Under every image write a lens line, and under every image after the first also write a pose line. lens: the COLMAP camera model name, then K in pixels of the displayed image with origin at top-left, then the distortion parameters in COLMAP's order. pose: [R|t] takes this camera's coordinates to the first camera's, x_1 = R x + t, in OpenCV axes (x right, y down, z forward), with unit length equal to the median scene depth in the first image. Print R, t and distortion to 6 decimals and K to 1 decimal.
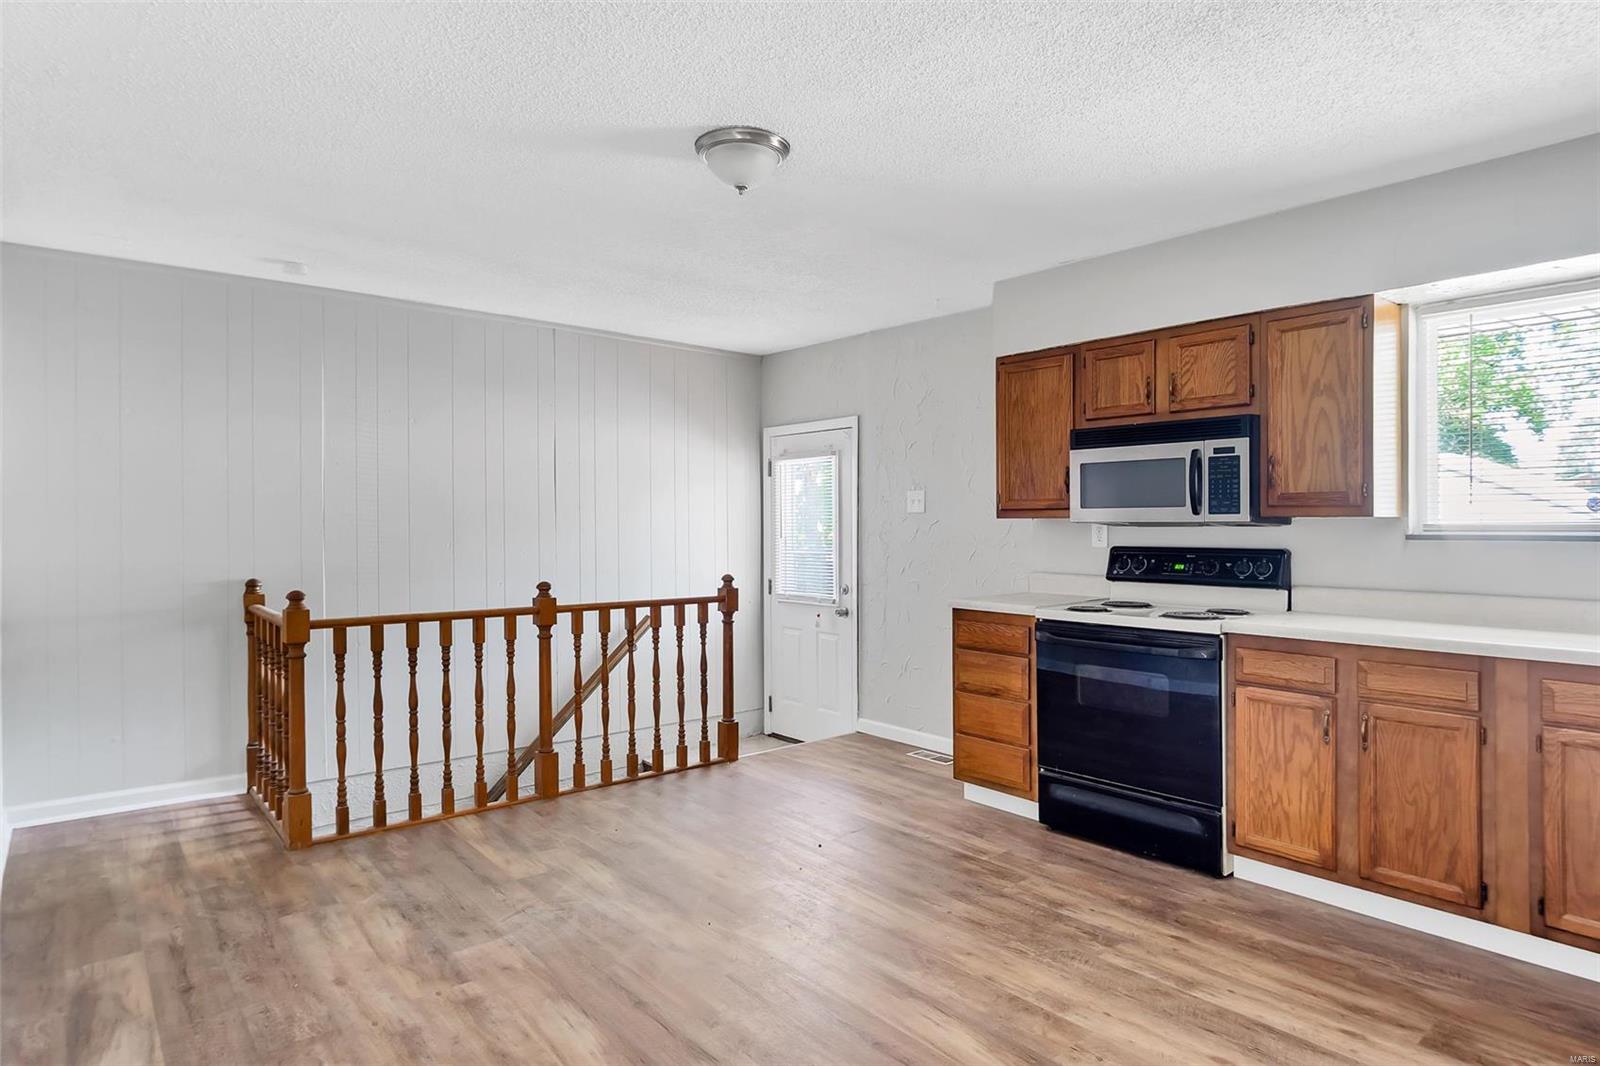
lens RADIAL K [[911.8, 0, 792.6], [0, 911.8, 532.5], [0, 0, 1]] dist [-0.026556, -0.000581]
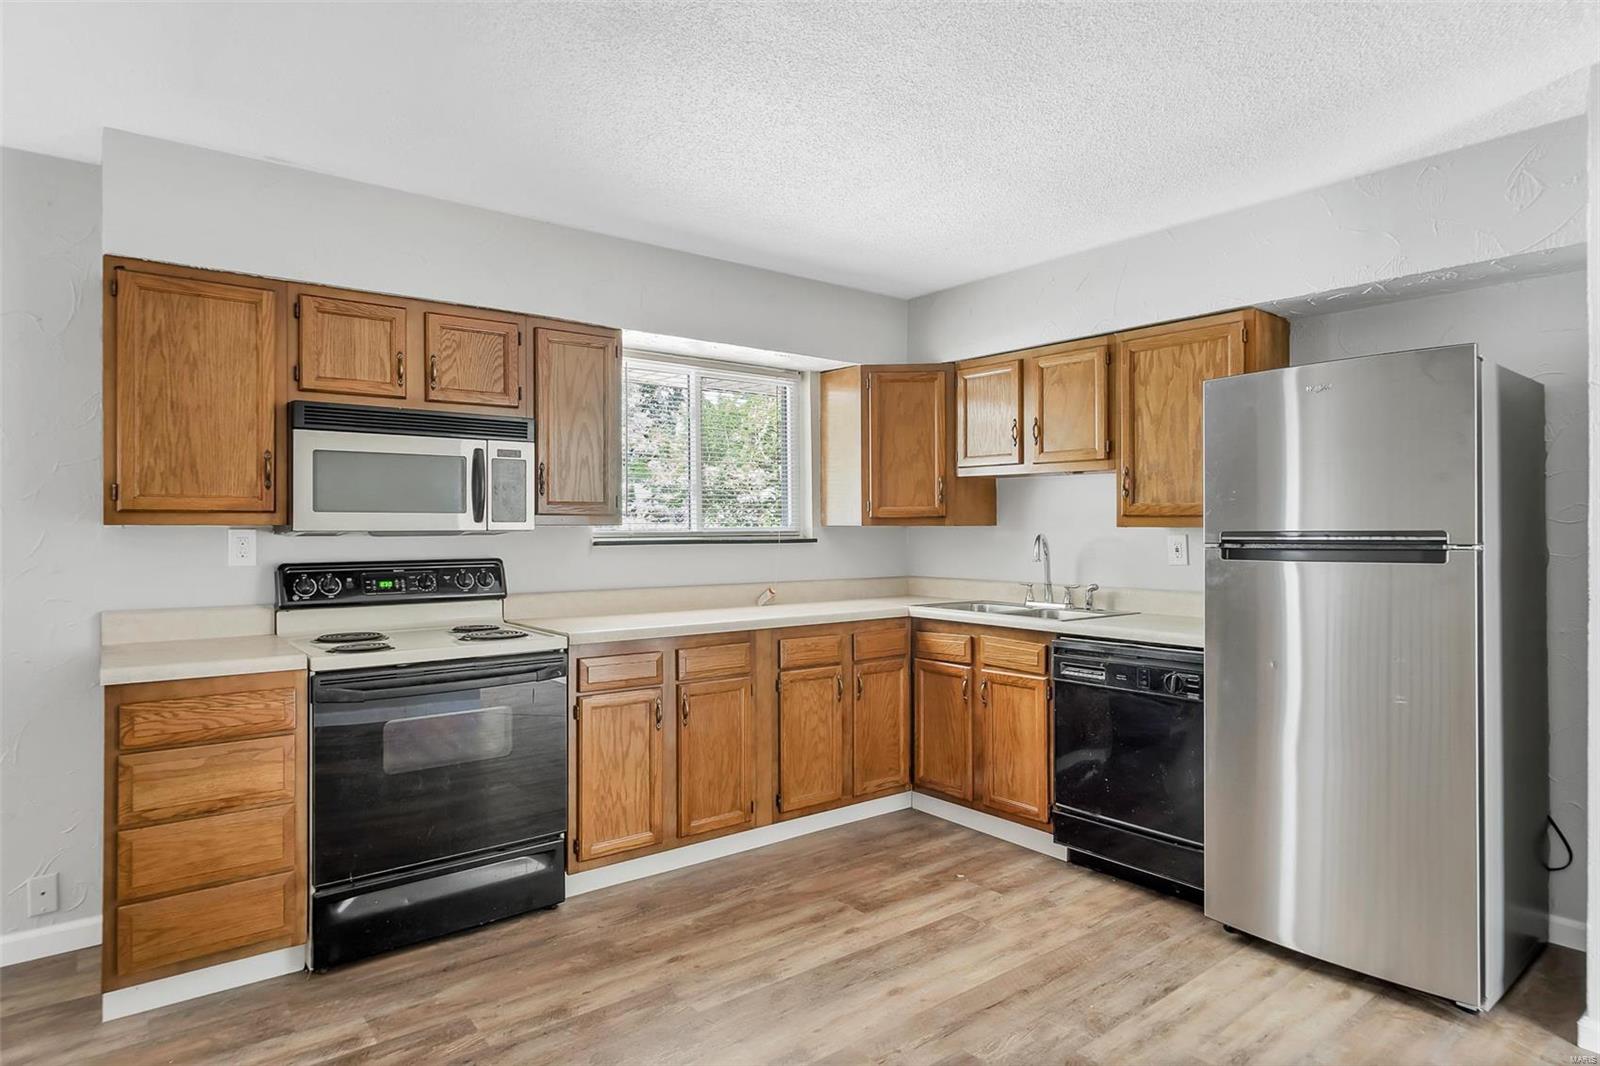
lens RADIAL K [[897.7, 0, 792.6], [0, 897.7, 524.7], [0, 0, 1]] dist [-0.017422, 0.001883]
pose [[0.029851, 0.005573, 0.999539, -0.463791], [0.012579, 0.999903, -0.005951, -0.008965], [-0.999475, 0.012751, 0.029778, 0.731600]]
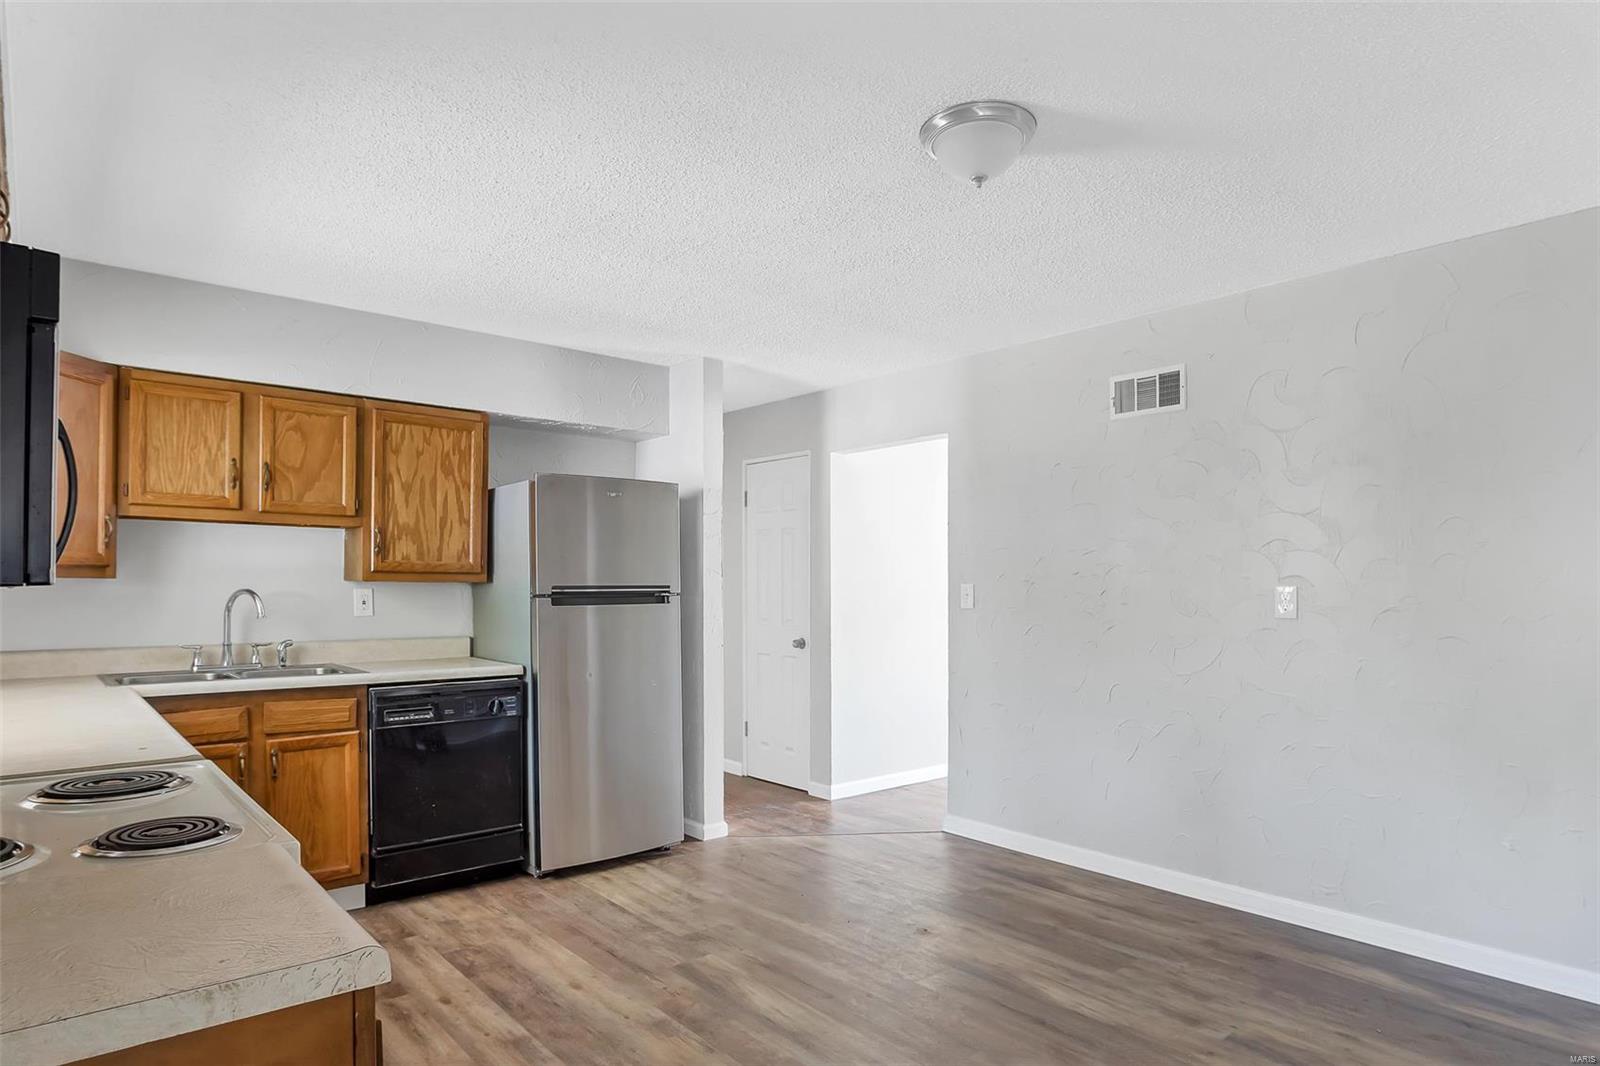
lens RADIAL K [[913.4, 0, 823.9], [0, 913.4, 581.7], [0, 0, 1]] dist [-0.028134, 0.000244]
pose [[-0.999750, -0.003561, -0.022061, 0.093277], [-0.003785, 0.999942, 0.010119, -0.021848], [0.022024, 0.010200, -0.999705, 1.583937]]
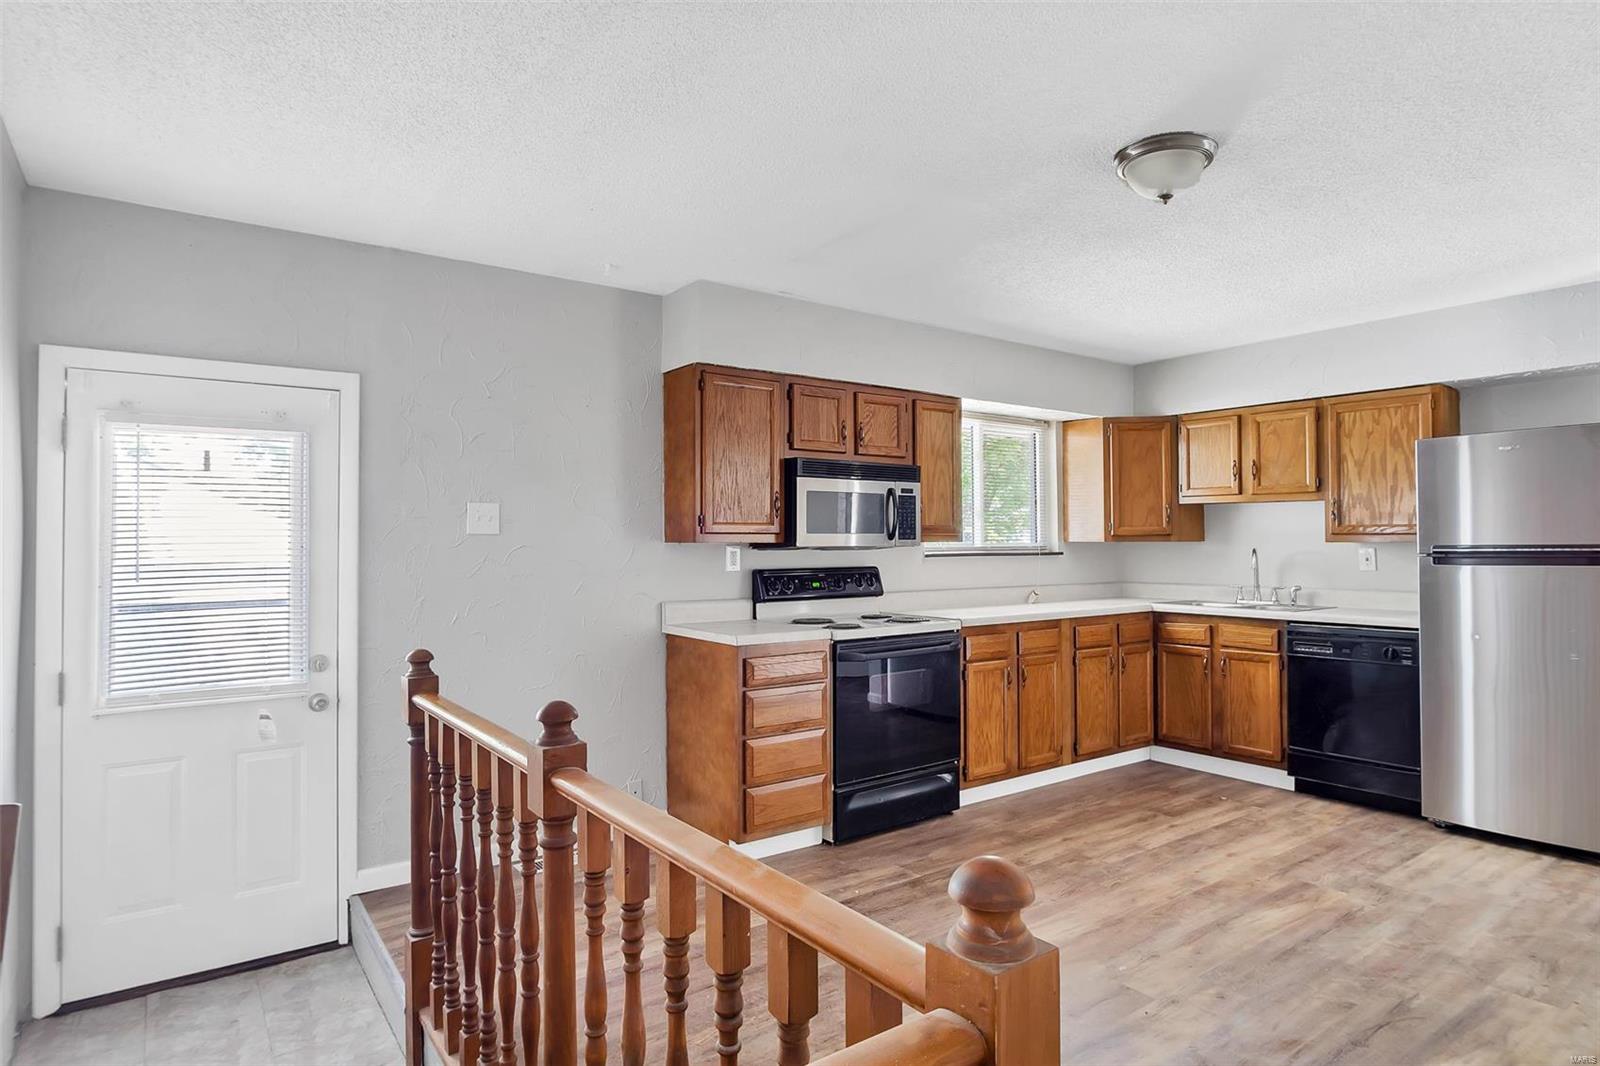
lens RADIAL K [[891.2, 0, 803.7], [0, 891.2, 527.0], [0, 0, 1]] dist [-0.029068, 0.009471]
pose [[0.058487, 0.019989, 0.998088, -0.867030], [0.014463, 0.999678, -0.020869, -0.015211], [-0.998183, 0.015655, 0.058180, 1.152345]]
